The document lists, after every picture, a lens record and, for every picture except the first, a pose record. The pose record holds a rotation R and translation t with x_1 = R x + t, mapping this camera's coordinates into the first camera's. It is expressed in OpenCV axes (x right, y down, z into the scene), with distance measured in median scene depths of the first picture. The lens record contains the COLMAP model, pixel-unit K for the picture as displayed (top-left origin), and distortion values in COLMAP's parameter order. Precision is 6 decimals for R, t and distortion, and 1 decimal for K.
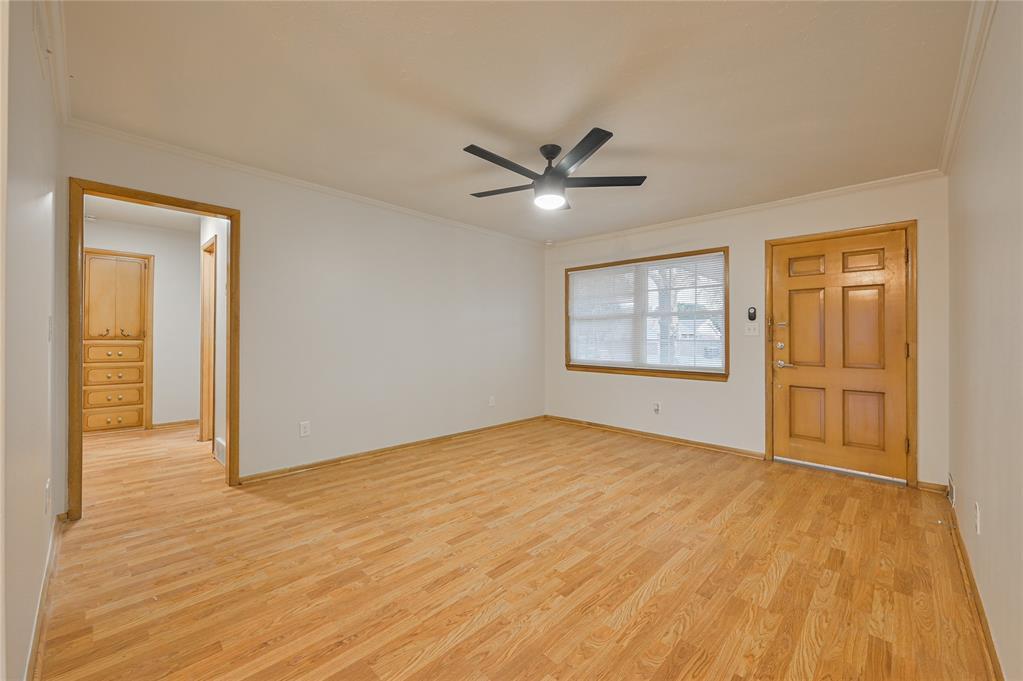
lens RADIAL K [[405.2, 0, 514.7], [0, 405.2, 337.2], [0, 0, 1]] dist [-0.000330, -0.000128]
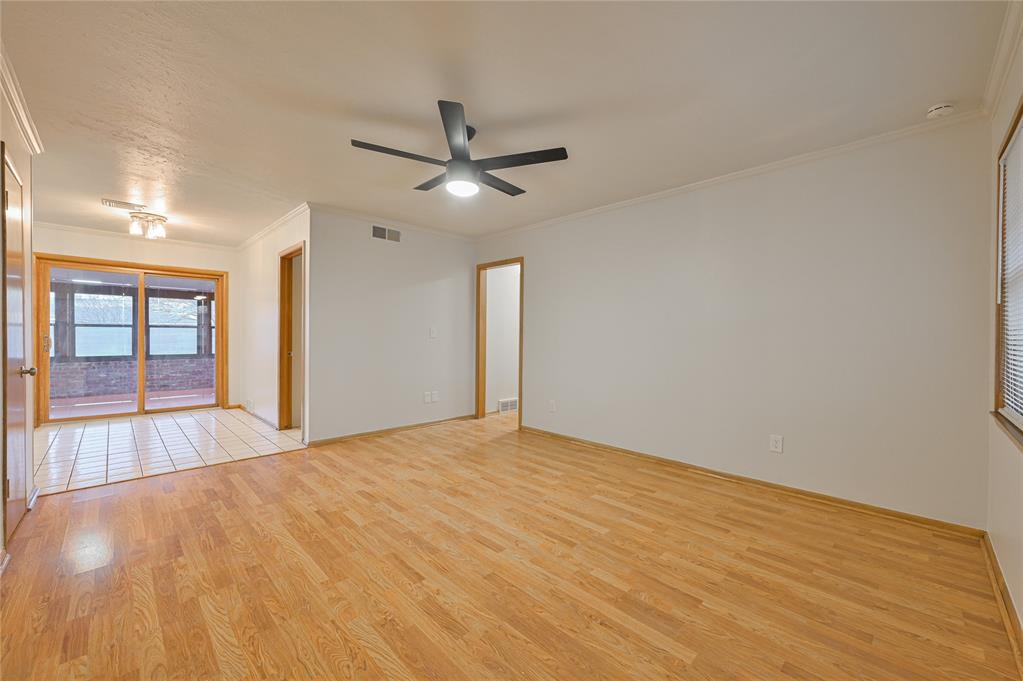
lens RADIAL K [[403.1, 0, 515.5], [0, 403.1, 340.6], [0, 0, 1]] dist [-0.000353, 0.000035]
pose [[-0.022221, 0.002506, -0.999750, 1.007363], [-0.008332, 0.999962, 0.002692, 0.011843], [0.999718, 0.008390, -0.022199, 1.132854]]
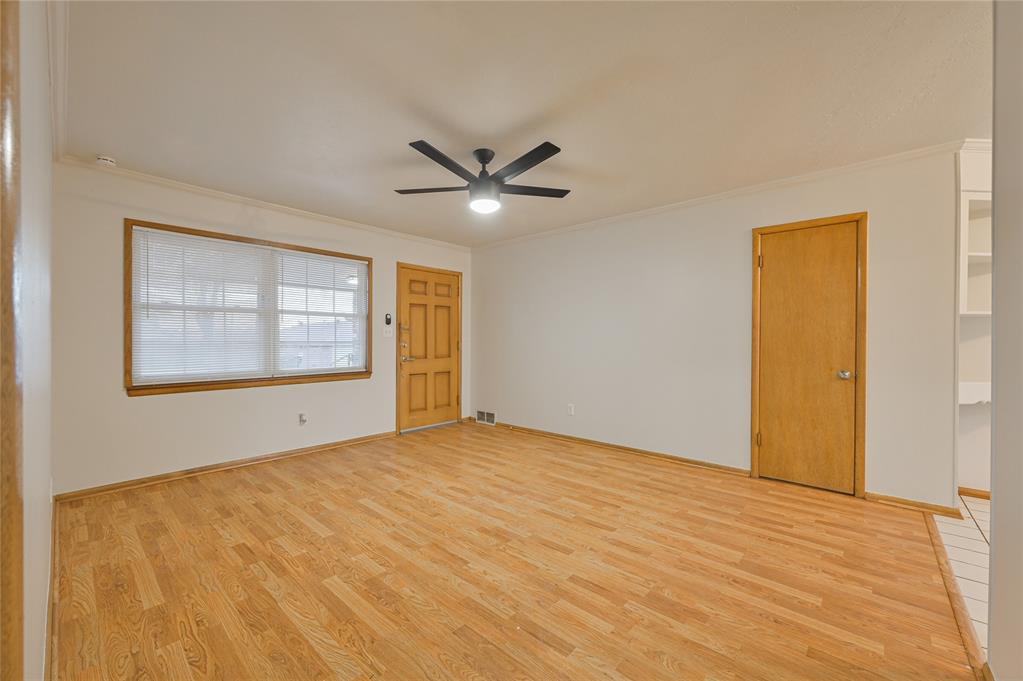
lens RADIAL K [[403.1, 0, 515.5], [0, 403.1, 340.6], [0, 0, 1]] dist [-0.000353, 0.000035]
pose [[-0.039962, -0.009022, 0.999160, -0.910214], [-0.002205, 0.999958, 0.008941, -0.007541], [-0.999199, -0.001846, -0.039980, 0.952634]]
